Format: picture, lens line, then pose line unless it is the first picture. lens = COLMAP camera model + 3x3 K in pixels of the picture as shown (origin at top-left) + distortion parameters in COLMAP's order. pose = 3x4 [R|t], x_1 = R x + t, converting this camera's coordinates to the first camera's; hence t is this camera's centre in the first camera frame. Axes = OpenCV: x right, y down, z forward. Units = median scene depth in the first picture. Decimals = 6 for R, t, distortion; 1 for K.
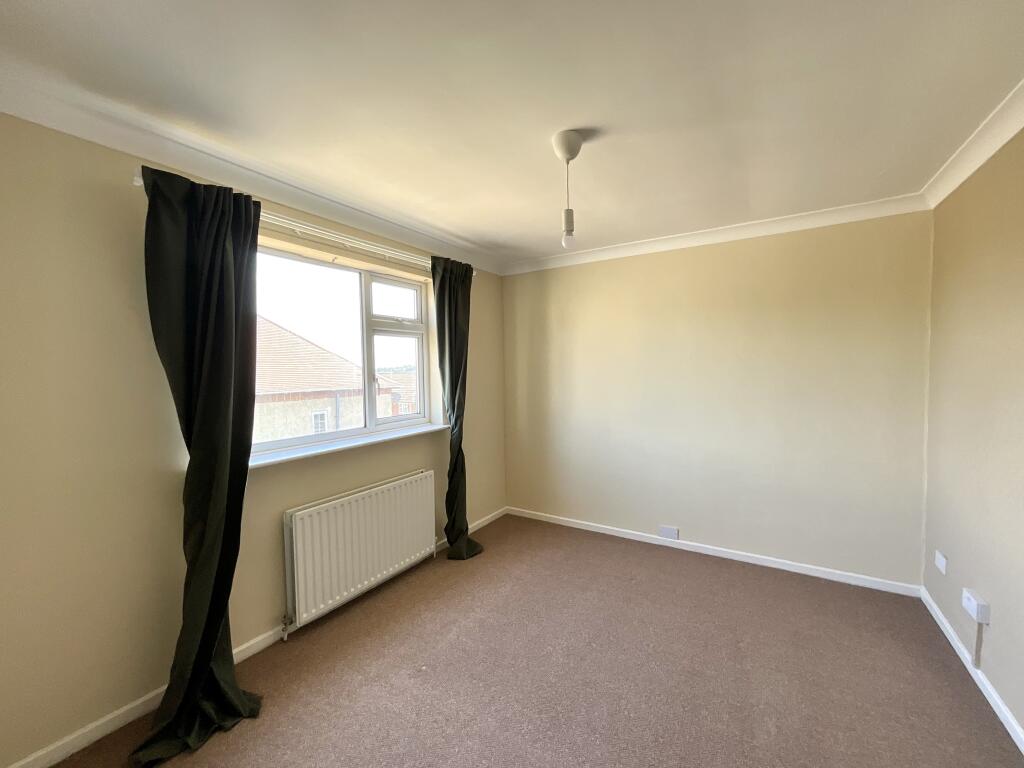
lens RADIAL K [[412.4, 0, 511.4], [0, 412.4, 384.9], [0, 0, 1]] dist [-0.001717, -0.000413]
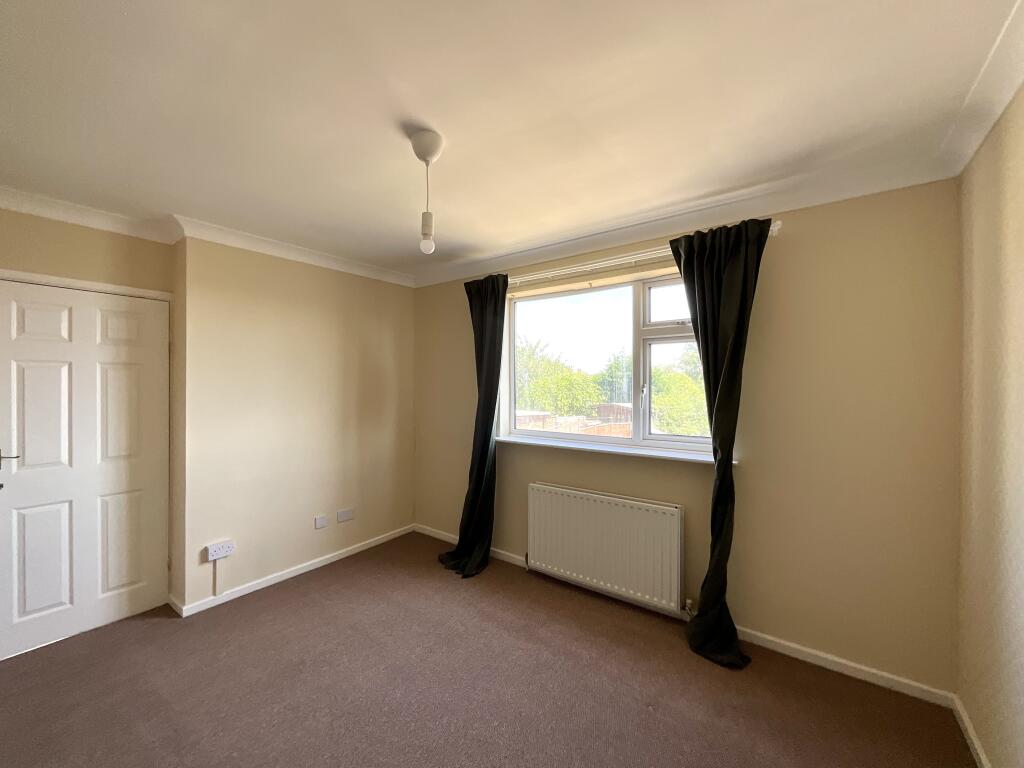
lens RADIAL K [[414.2, 0, 512.0], [0, 414.2, 384.0], [0, 0, 1]] dist [-0.000929, -0.000152]
pose [[-0.091131, 0.013599, -0.995746, 0.657797], [-0.045860, 0.998789, 0.017838, -0.033011], [0.994782, 0.047290, -0.090397, 0.794044]]
